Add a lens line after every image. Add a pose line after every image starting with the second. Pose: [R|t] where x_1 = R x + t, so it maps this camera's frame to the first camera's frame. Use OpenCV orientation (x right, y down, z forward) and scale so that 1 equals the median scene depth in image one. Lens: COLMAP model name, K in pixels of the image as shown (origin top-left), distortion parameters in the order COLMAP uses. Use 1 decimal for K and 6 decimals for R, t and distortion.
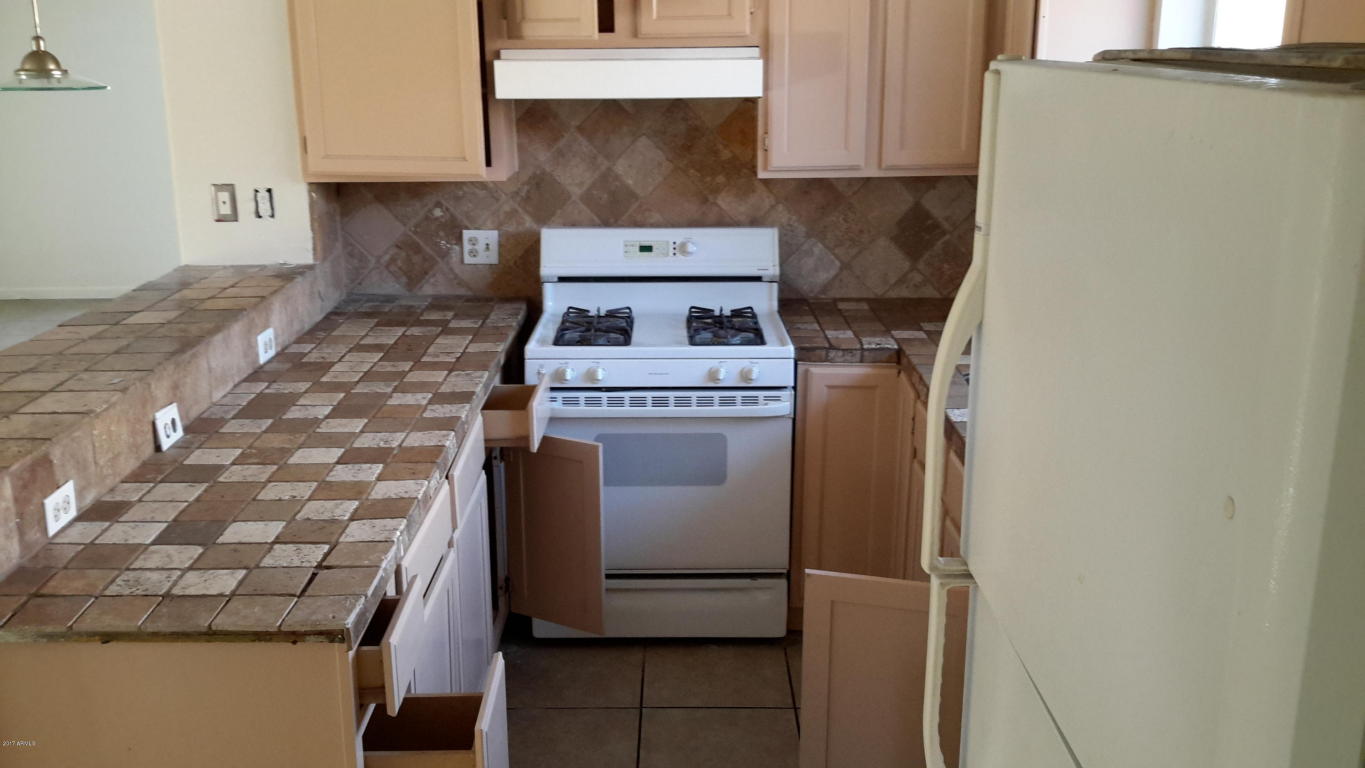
lens RADIAL K [[1275.4, 0, 681.6], [0, 1275.4, 398.8], [0, 0, 1]] dist [0.149047, -0.410886]
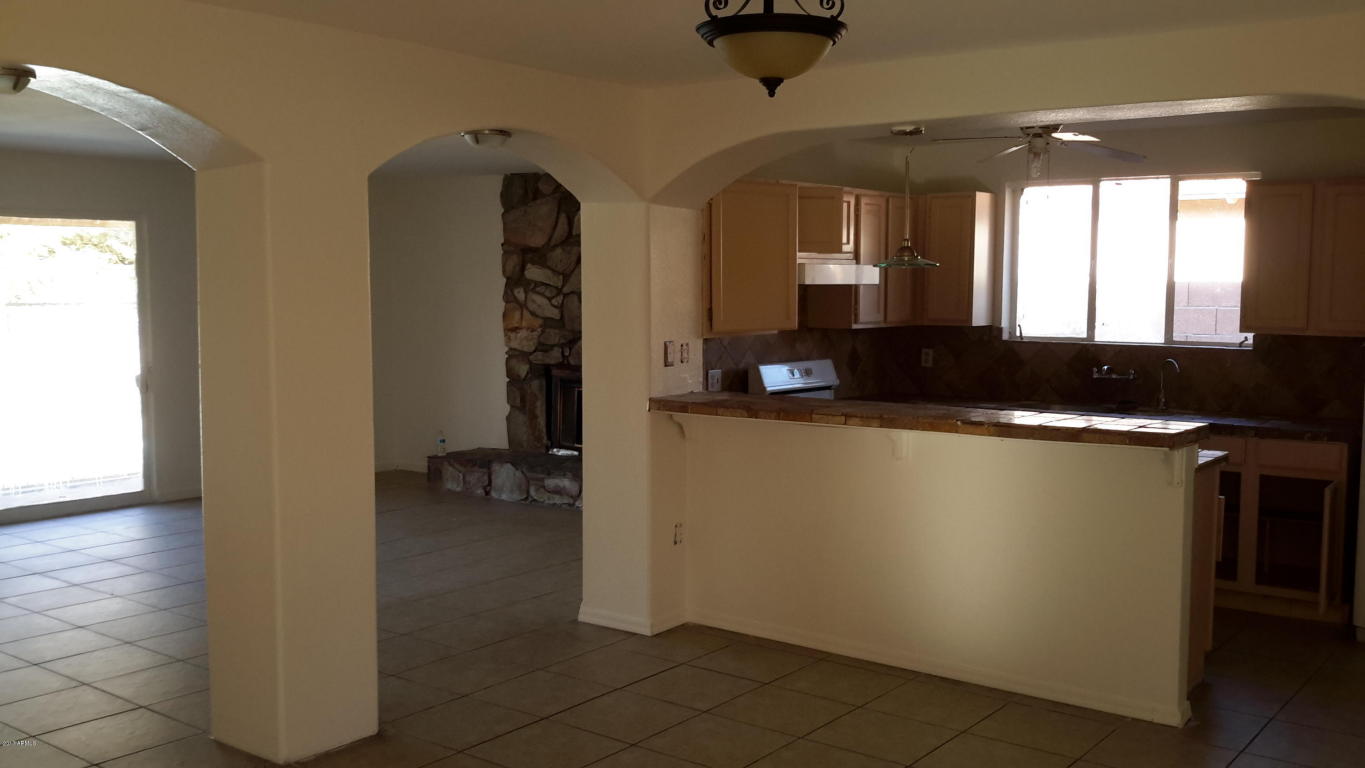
lens RADIAL K [[1271.5, 0, 679.5], [0, 1271.5, 405.0], [0, 0, 1]] dist [0.150649, -0.386691]
pose [[0.610675, -0.066827, 0.789056, -1.443697], [0.208417, 0.974866, -0.078737, 0.023553], [-0.763962, 0.212535, 0.609254, 0.100226]]
